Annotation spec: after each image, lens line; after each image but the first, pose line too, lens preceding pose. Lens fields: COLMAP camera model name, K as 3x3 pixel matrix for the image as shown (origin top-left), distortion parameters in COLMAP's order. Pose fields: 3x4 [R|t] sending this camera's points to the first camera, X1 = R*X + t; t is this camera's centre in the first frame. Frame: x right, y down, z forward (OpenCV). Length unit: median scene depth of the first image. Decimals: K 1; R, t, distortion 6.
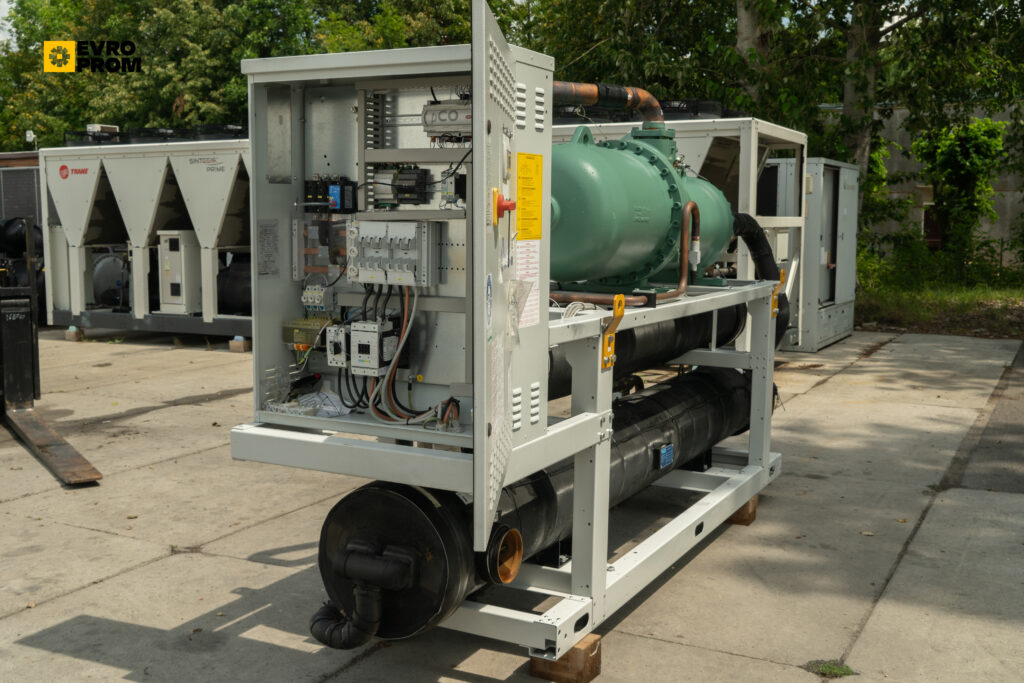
lens RADIAL K [[1083.5, 0, 512.0], [0, 1083.5, 341.5], [0, 0, 1]] dist [0.019029, 0.017072]
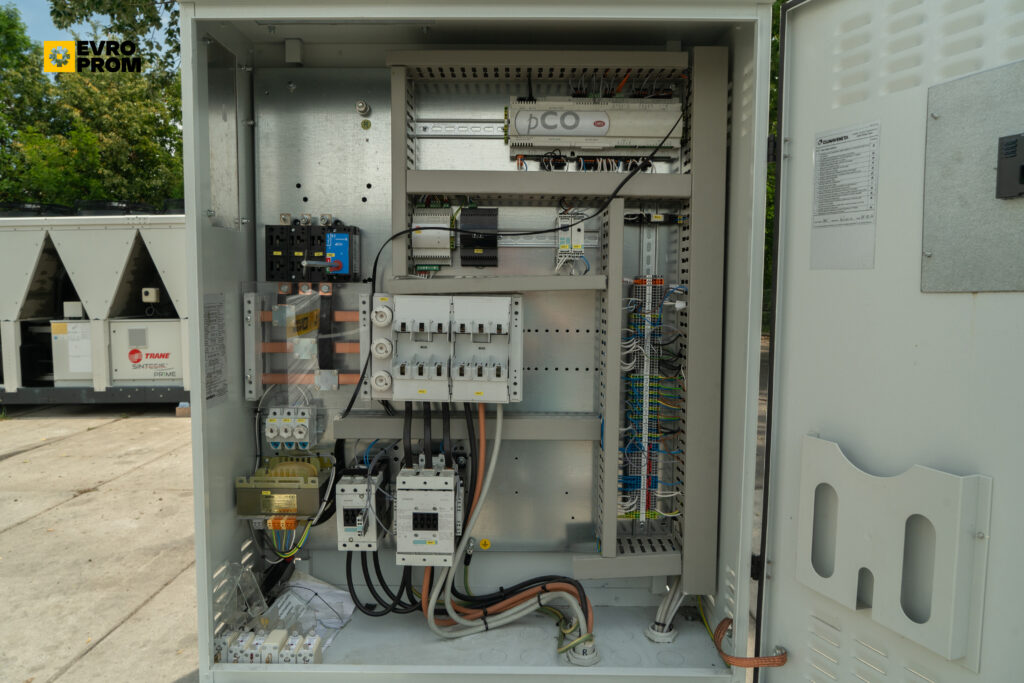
lens RADIAL K [[693.7, 0, 512.3], [0, 693.7, 339.3], [0, 0, 1]] dist [-0.040124, 0.032513]
pose [[0.895638, -0.040515, 0.442934, -0.135730], [0.058512, 0.997921, -0.027035, -0.040479], [-0.440918, 0.050130, 0.896147, 0.352651]]
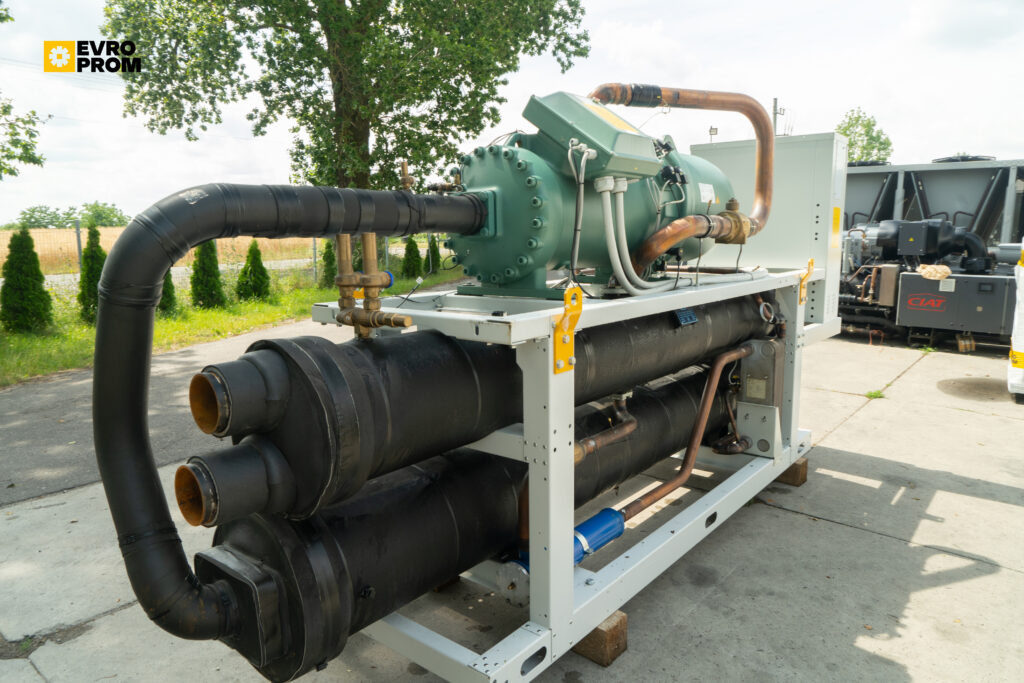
lens RADIAL K [[679.8, 0, 511.2], [0, 679.8, 352.7], [0, 0, 1]] dist [-0.024297, 0.001153]
pose [[-0.979836, -0.035428, 0.196639, 0.057420], [0.023454, 0.956957, 0.289280, -0.137136], [-0.198424, 0.288059, -0.936830, 1.327528]]
